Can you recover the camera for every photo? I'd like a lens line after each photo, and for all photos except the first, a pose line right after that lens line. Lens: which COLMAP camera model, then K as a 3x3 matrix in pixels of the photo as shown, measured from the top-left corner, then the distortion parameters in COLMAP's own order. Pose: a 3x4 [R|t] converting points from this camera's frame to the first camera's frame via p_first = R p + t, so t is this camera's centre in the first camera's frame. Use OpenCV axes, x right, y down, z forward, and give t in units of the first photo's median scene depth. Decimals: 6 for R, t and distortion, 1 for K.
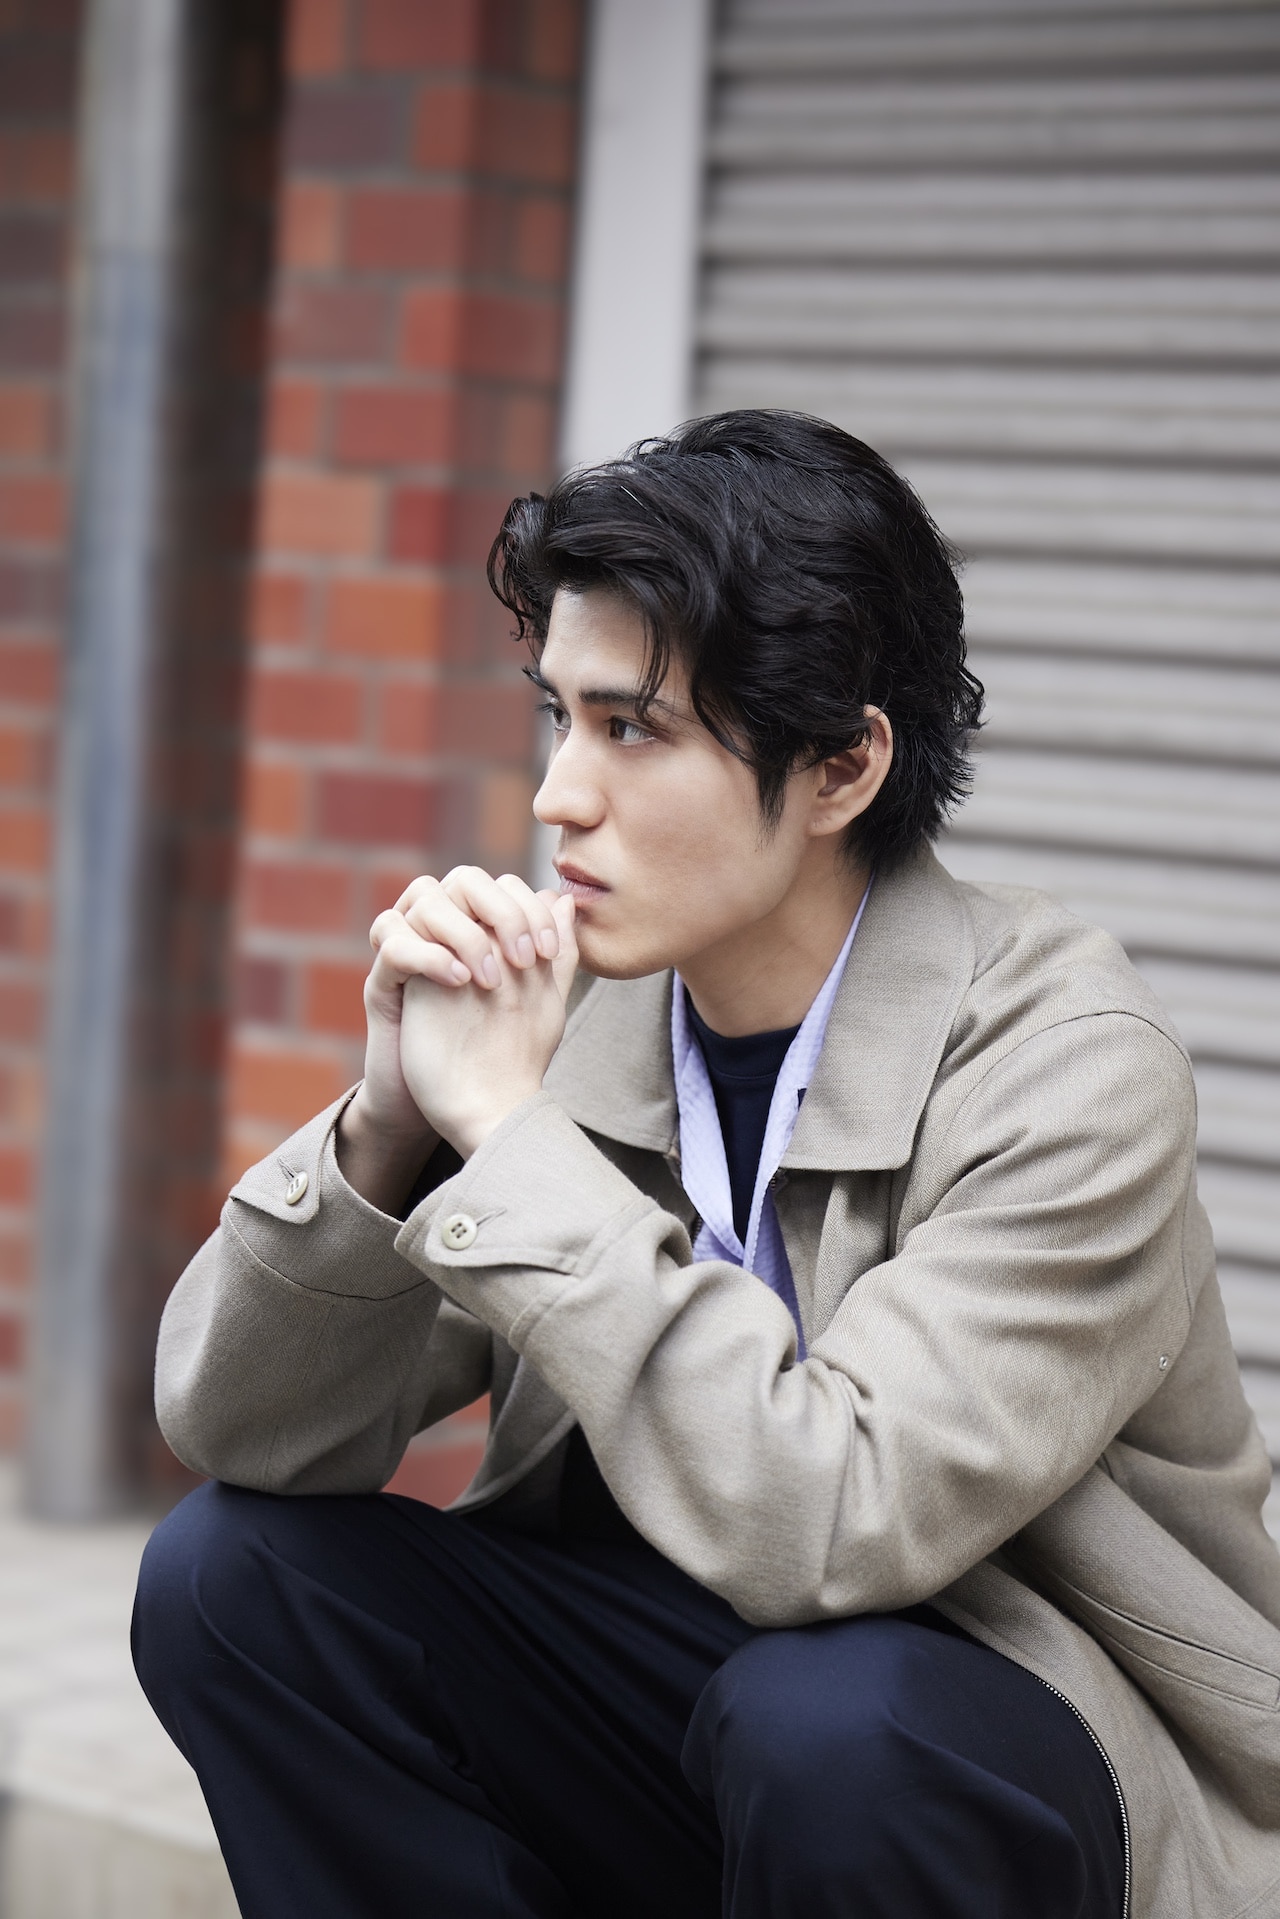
lens RADIAL K [[5451.5, 0, 640.0], [0, 5451.5, 959.5], [0, 0, 1]] dist [0.086915, 0.072165]
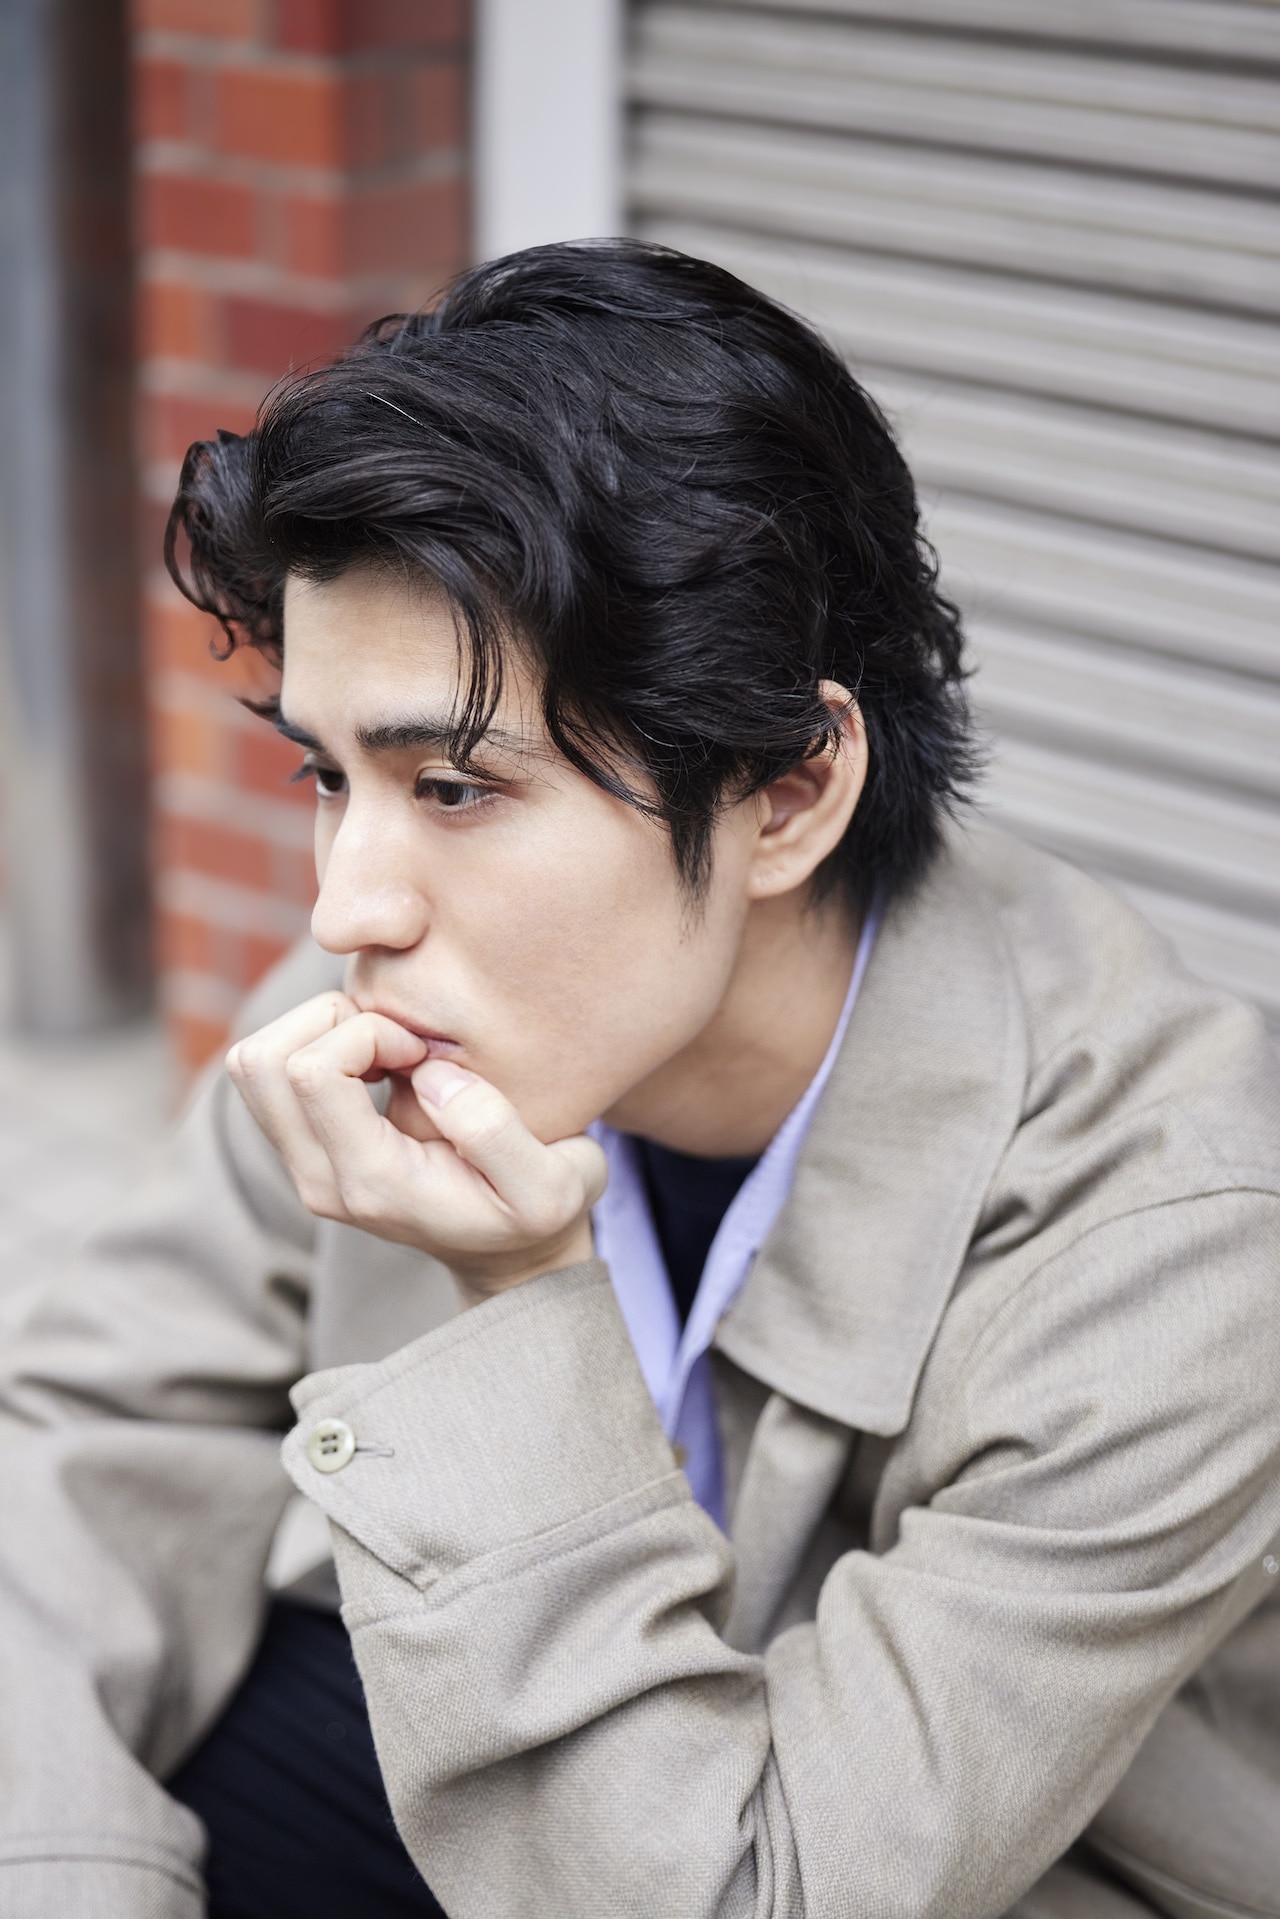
lens RADIAL K [[6166.9, 0, 640.0], [0, 6166.9, 959.5], [0, 0, 1]] dist [-0.177492, -0.566859]
pose [[0.984930, -0.165592, 0.049921, -0.018614], [0.165059, 0.986175, 0.014644, -0.029360], [-0.051656, -0.006184, 0.998646, 0.304667]]
